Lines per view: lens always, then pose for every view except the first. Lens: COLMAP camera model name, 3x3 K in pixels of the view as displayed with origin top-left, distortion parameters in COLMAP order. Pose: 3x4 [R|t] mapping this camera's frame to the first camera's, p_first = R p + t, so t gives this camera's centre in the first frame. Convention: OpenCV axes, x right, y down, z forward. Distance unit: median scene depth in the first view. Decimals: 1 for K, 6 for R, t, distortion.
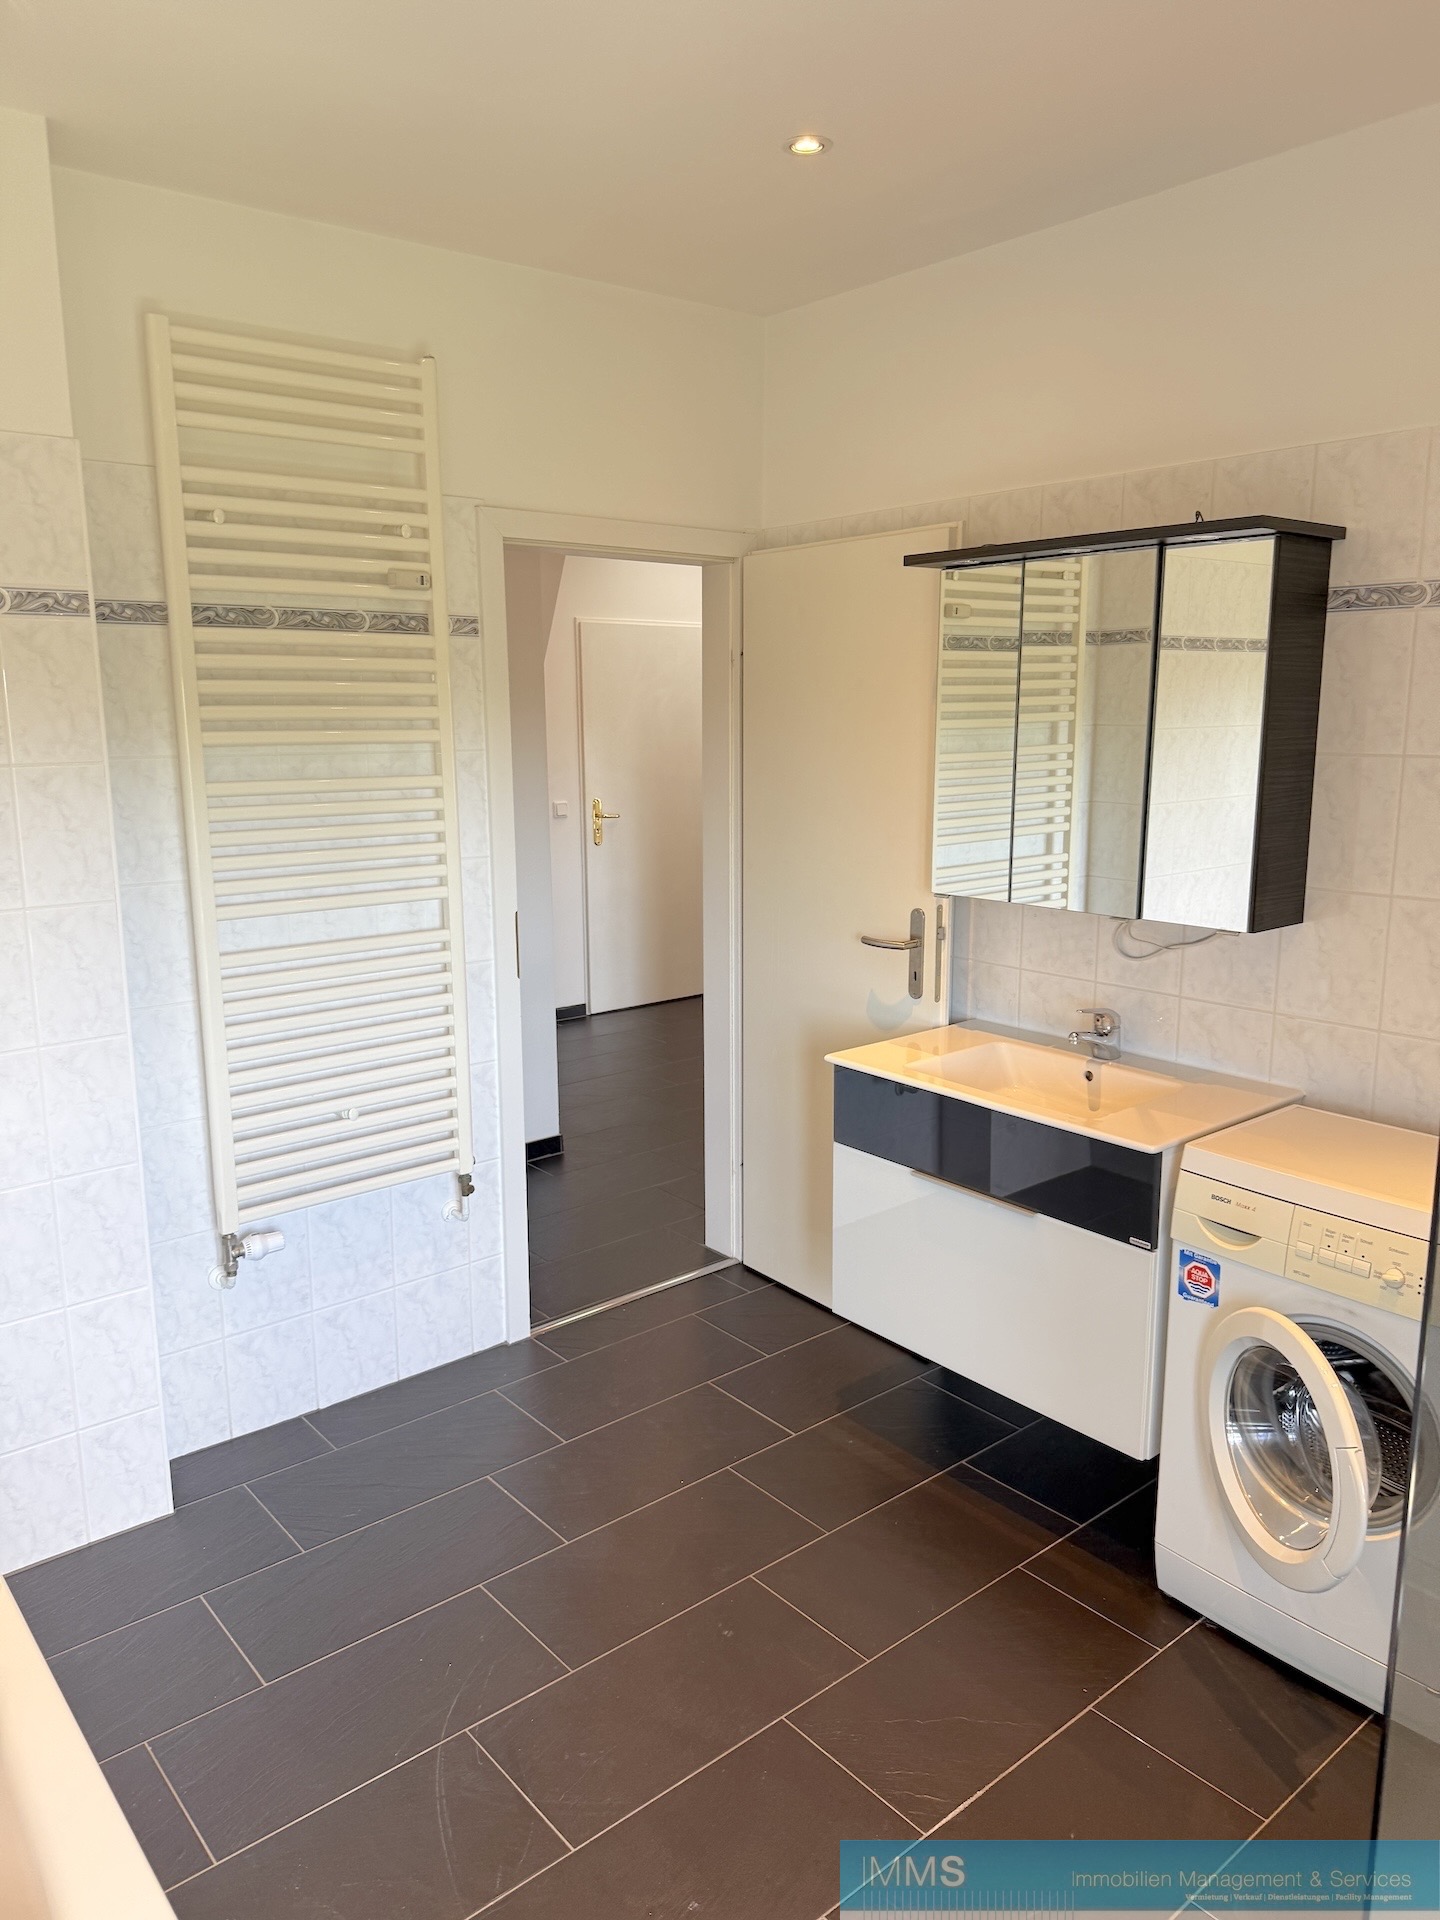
lens RADIAL K [[1375.1, 0, 699.0], [0, 1375.1, 952.9], [0, 0, 1]] dist [0.079088, -0.120595]
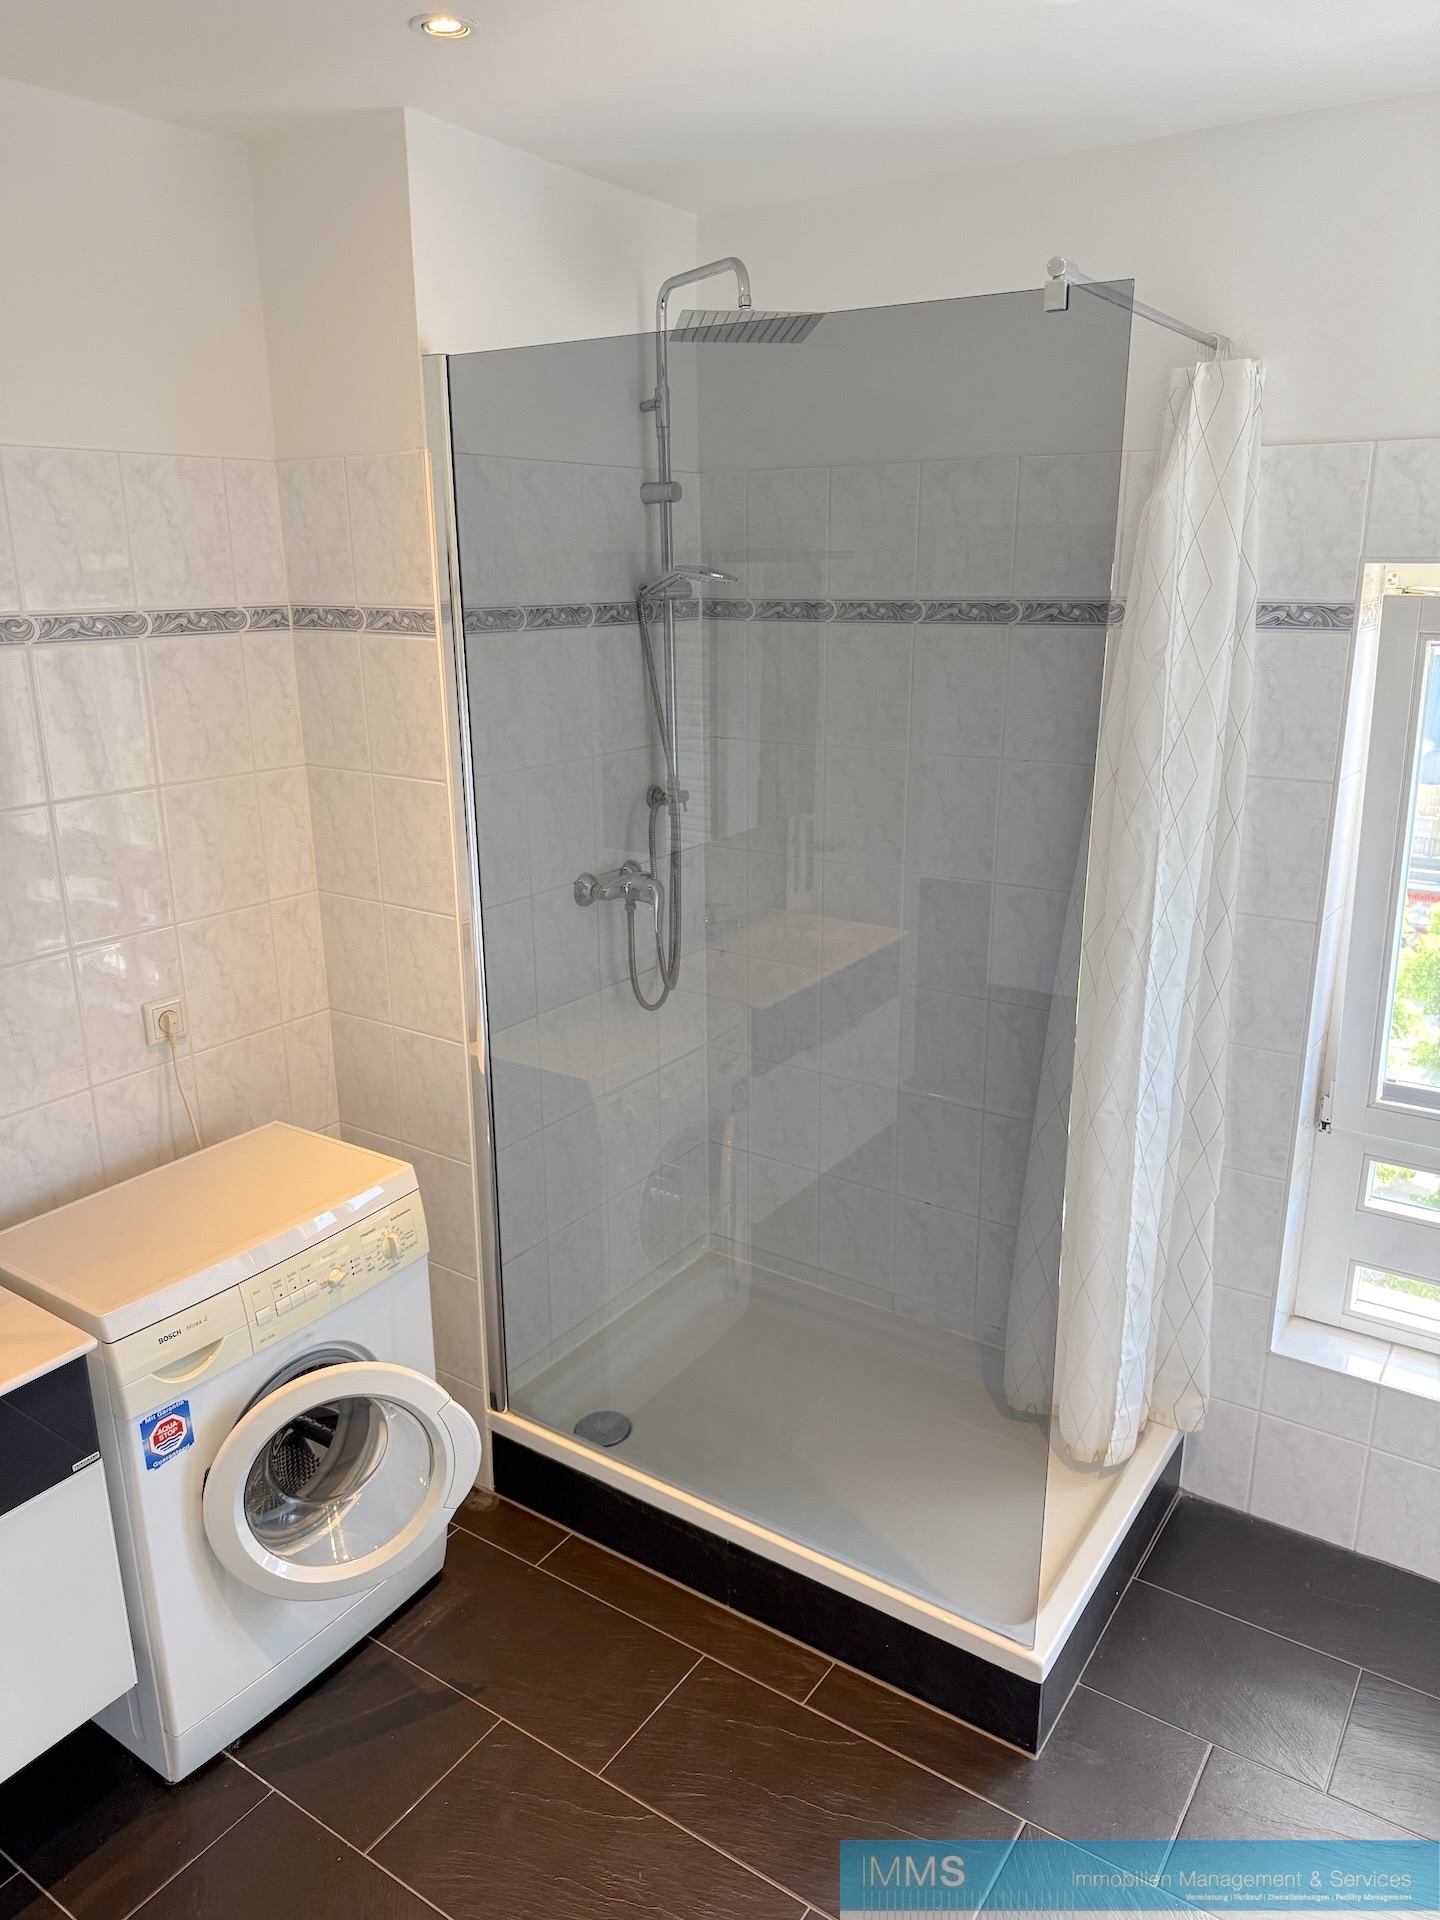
lens RADIAL K [[1352.2, 0, 720.0], [0, 1352.2, 960.0], [0, 0, 1]] dist [0.042464, -0.067378]
pose [[-0.280940, -0.263890, 0.922732, -0.450970], [0.182985, 0.929089, 0.321420, -0.255155], [-0.942120, 0.259146, -0.212730, 0.773862]]
